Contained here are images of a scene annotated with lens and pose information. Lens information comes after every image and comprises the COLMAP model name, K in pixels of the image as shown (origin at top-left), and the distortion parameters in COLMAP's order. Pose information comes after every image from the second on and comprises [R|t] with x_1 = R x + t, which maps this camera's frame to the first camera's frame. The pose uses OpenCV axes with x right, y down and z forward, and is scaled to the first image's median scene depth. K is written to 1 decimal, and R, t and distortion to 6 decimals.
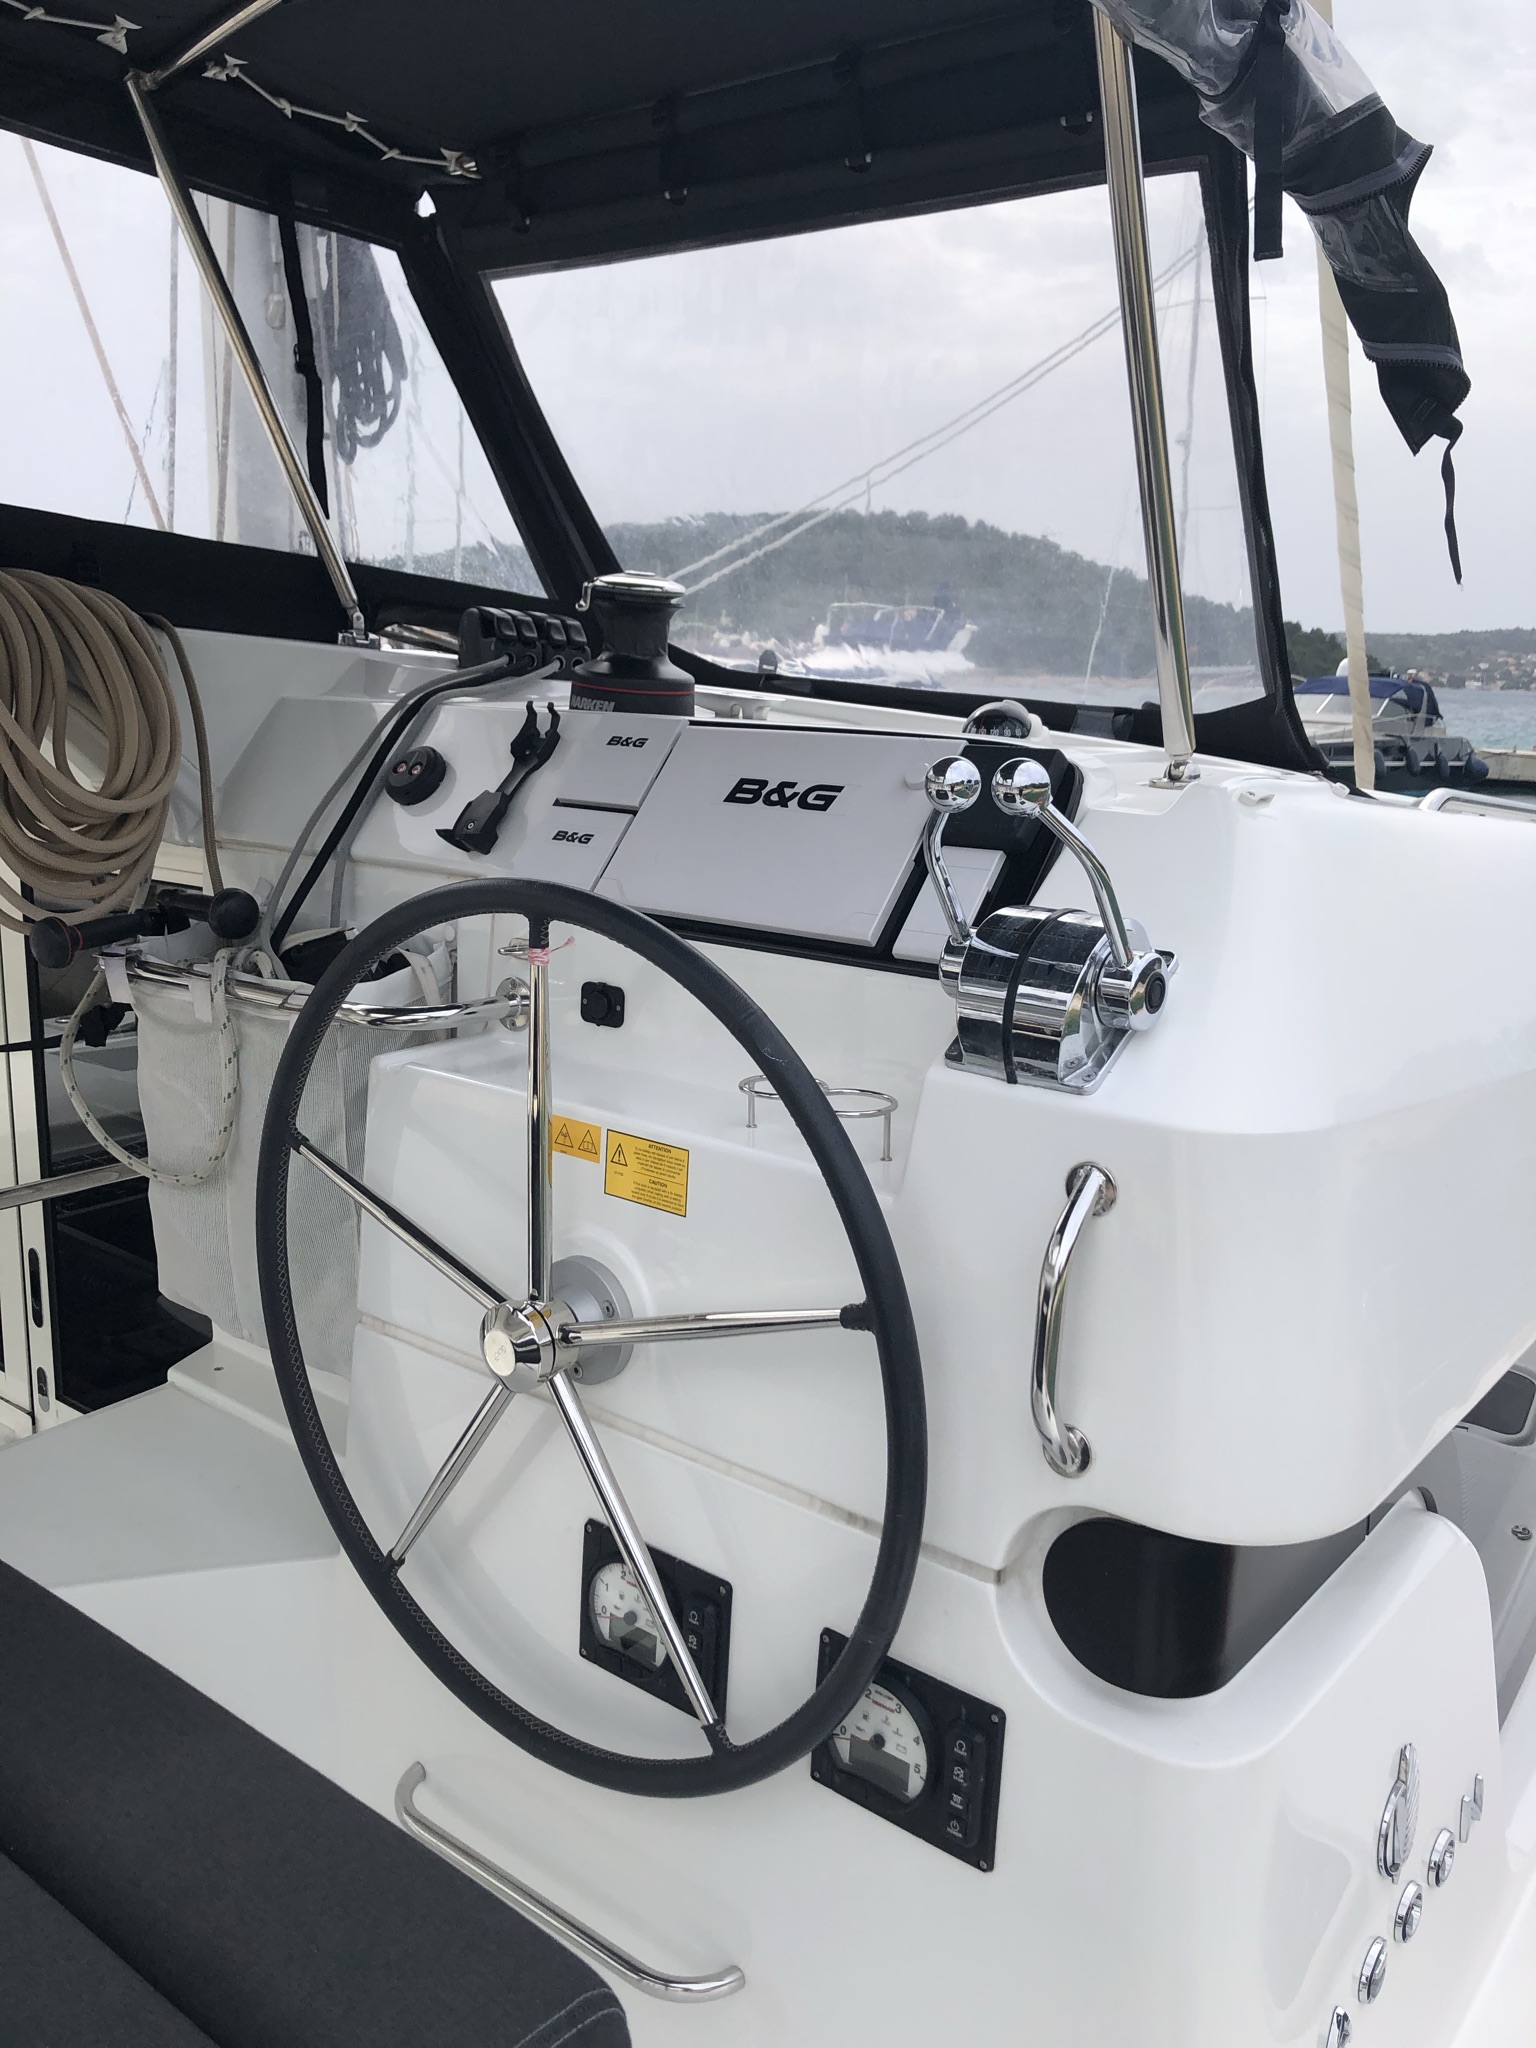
lens RADIAL K [[1704.4, 0, 775.6], [0, 1704.4, 1017.5], [0, 0, 1]] dist [-0.014447, 0.017598]
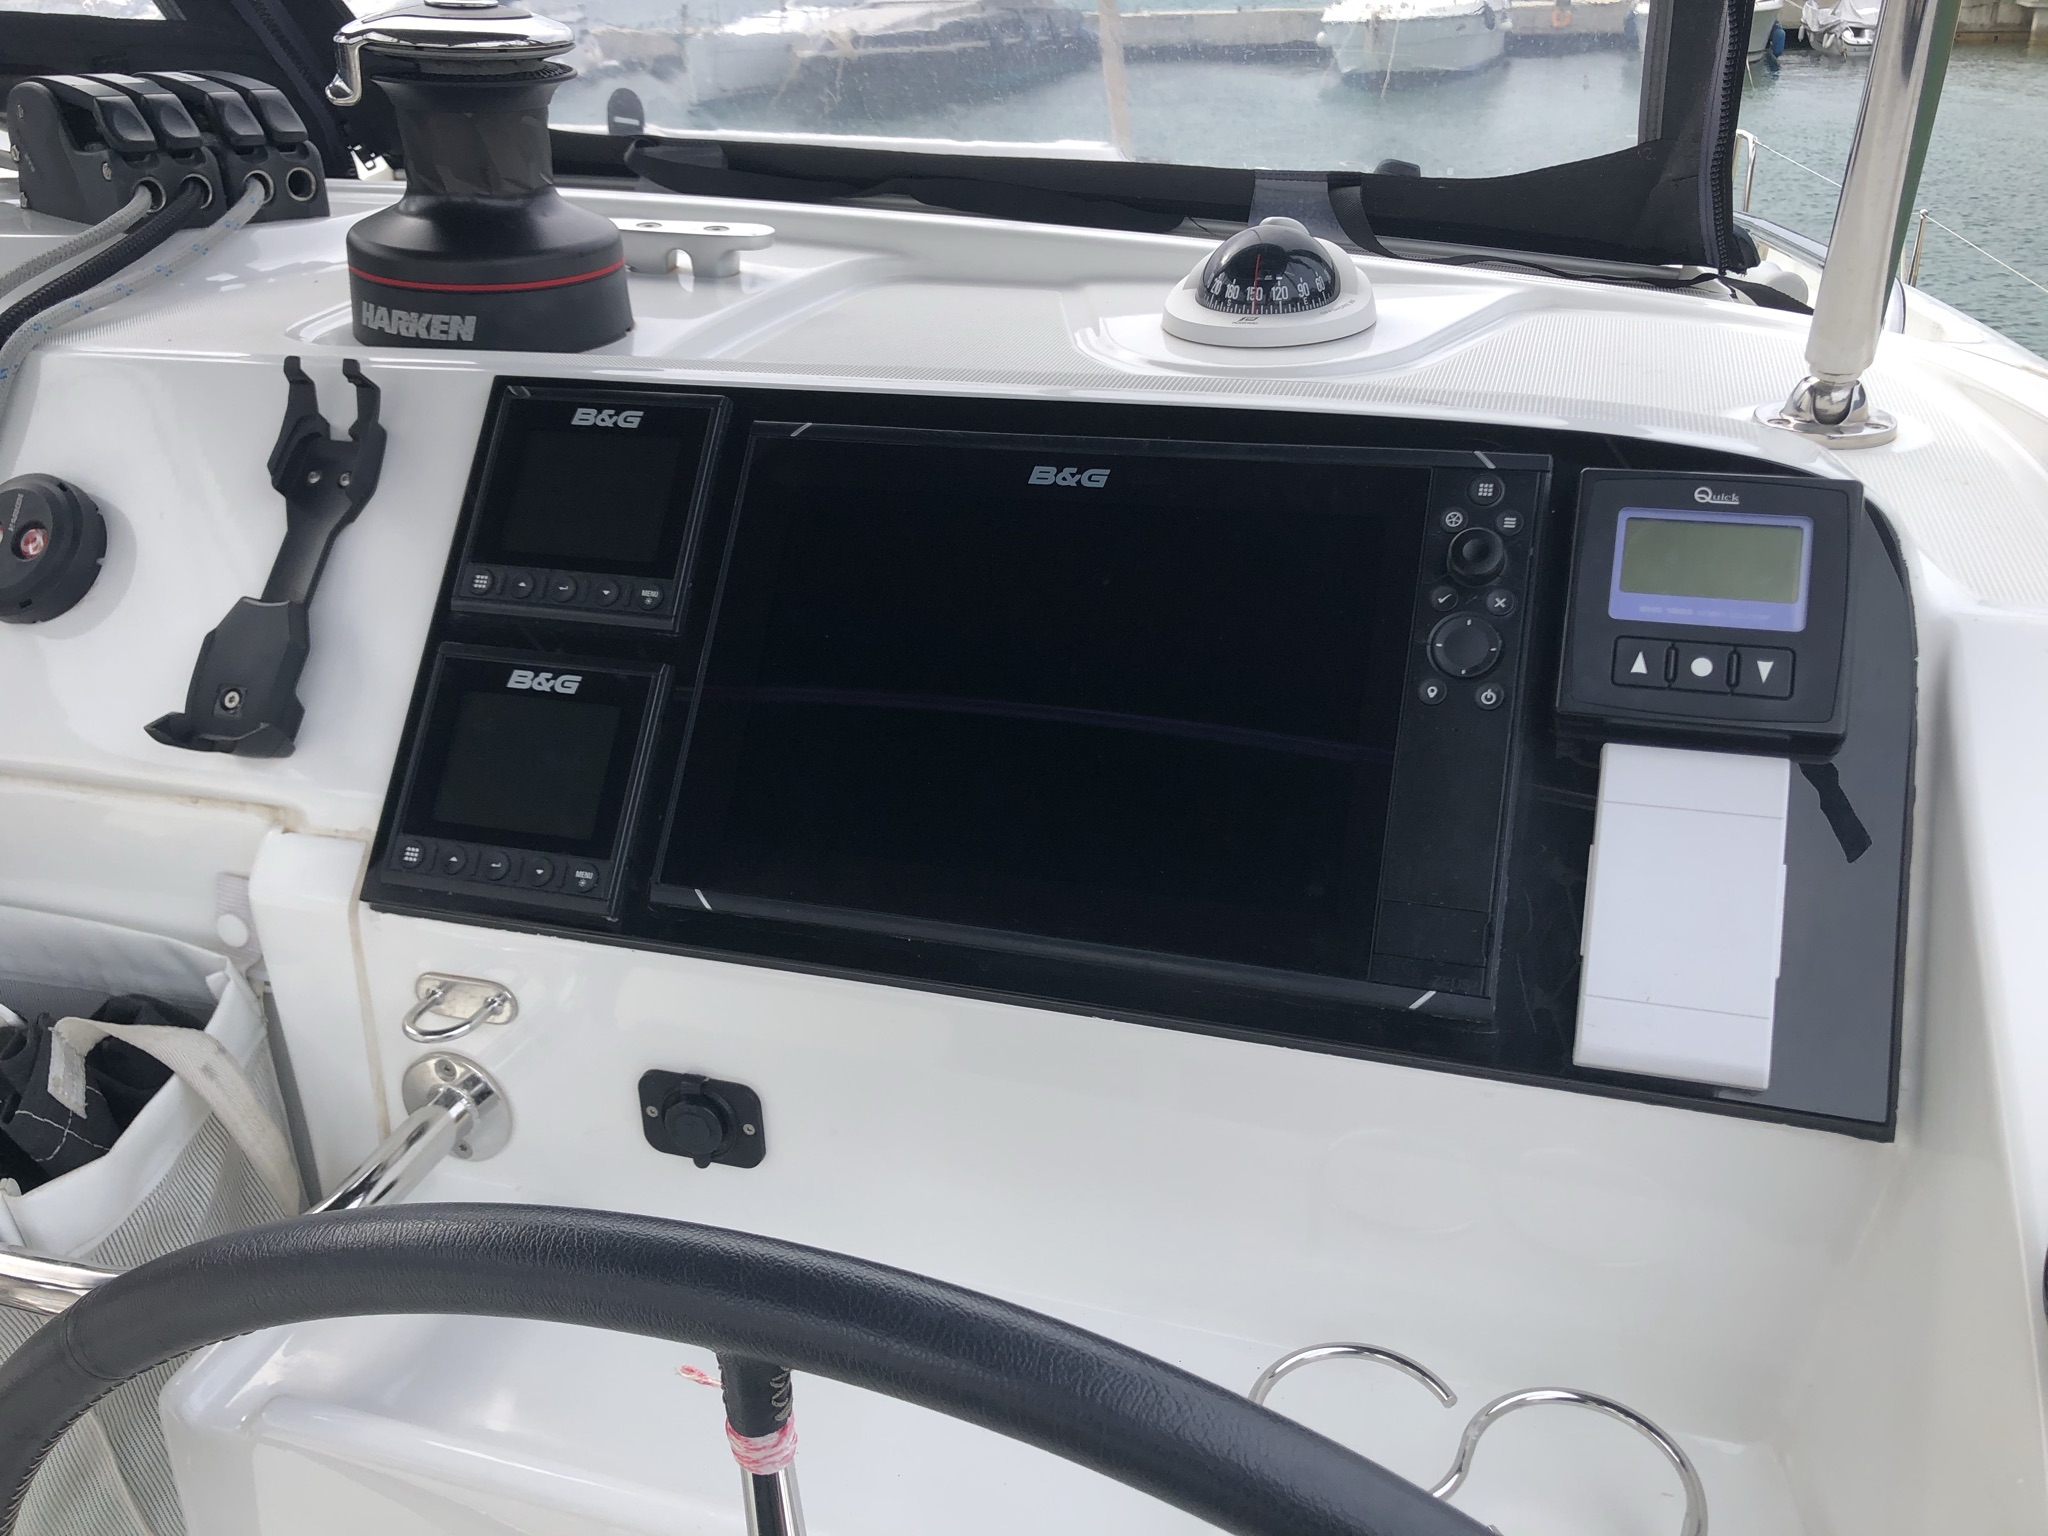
lens RADIAL K [[1704.4, 0, 1023.3], [0, 1704.4, 768.1], [0, 0, 1]] dist [-0.014447, 0.017598]
pose [[0.932769, -0.209635, 0.293248, -0.114812], [0.132325, 0.955842, 0.262404, -0.167940], [-0.335308, -0.205958, 0.919320, 0.508927]]
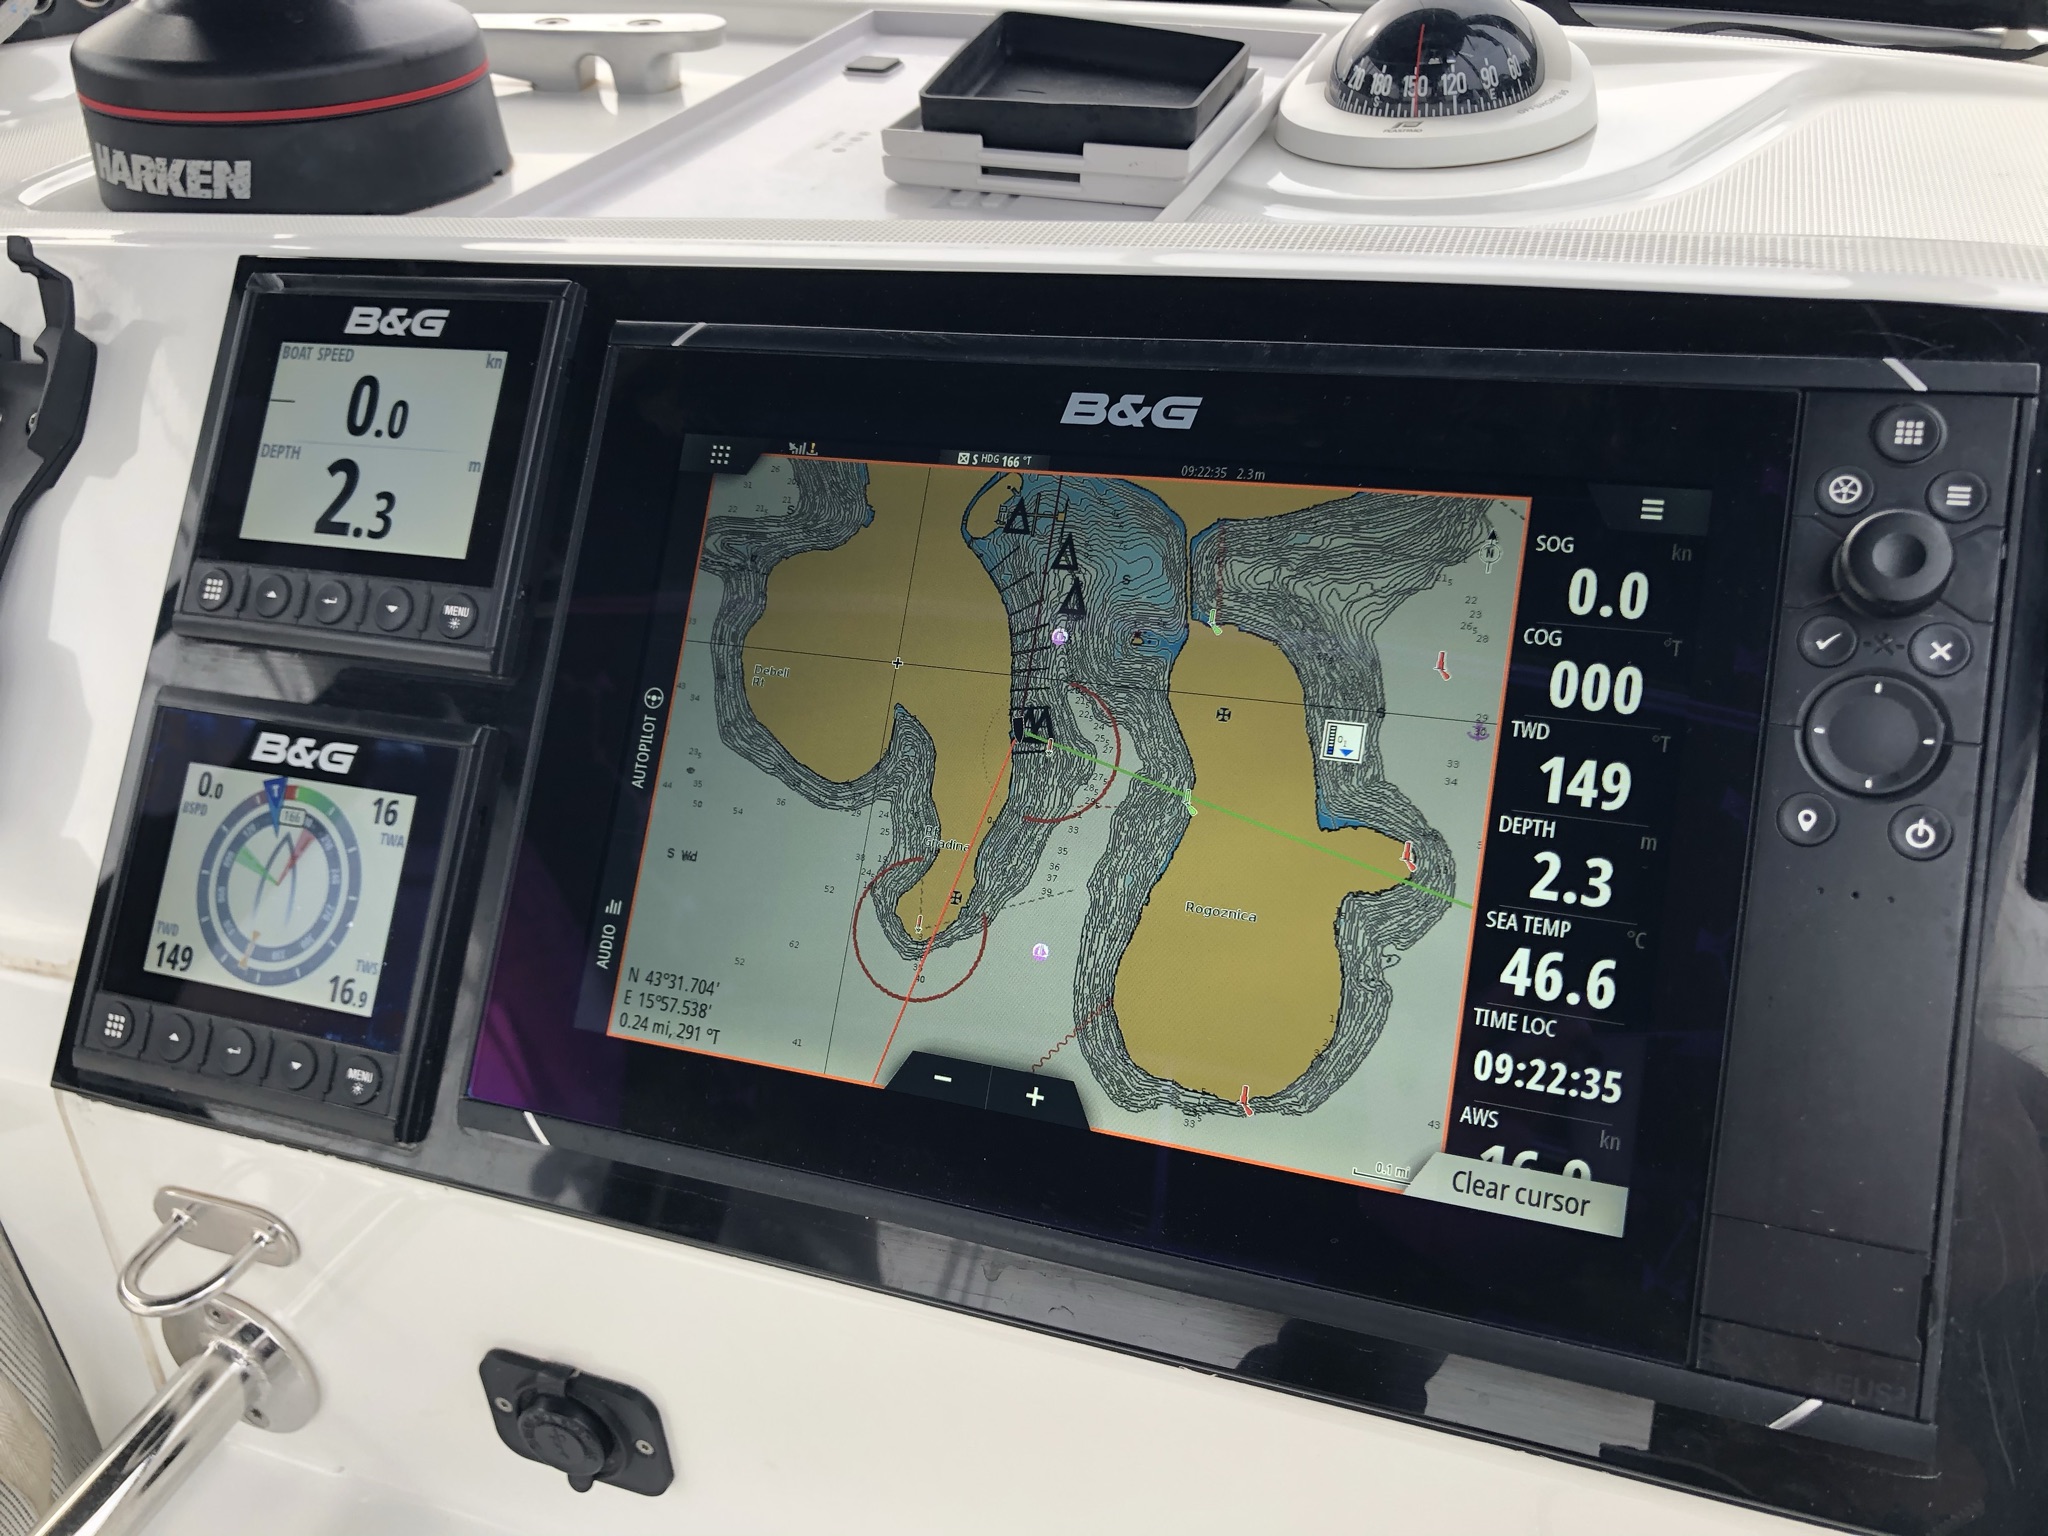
lens RADIAL K [[1704.4, 0, 1006.9], [0, 1704.4, 773.2], [0, 0, 1]] dist [-0.014447, 0.017598]
pose [[0.944843, -0.247879, 0.214073, -0.058313], [0.164697, 0.924548, 0.343636, -0.164314], [-0.283101, -0.289425, 0.914378, 0.647400]]
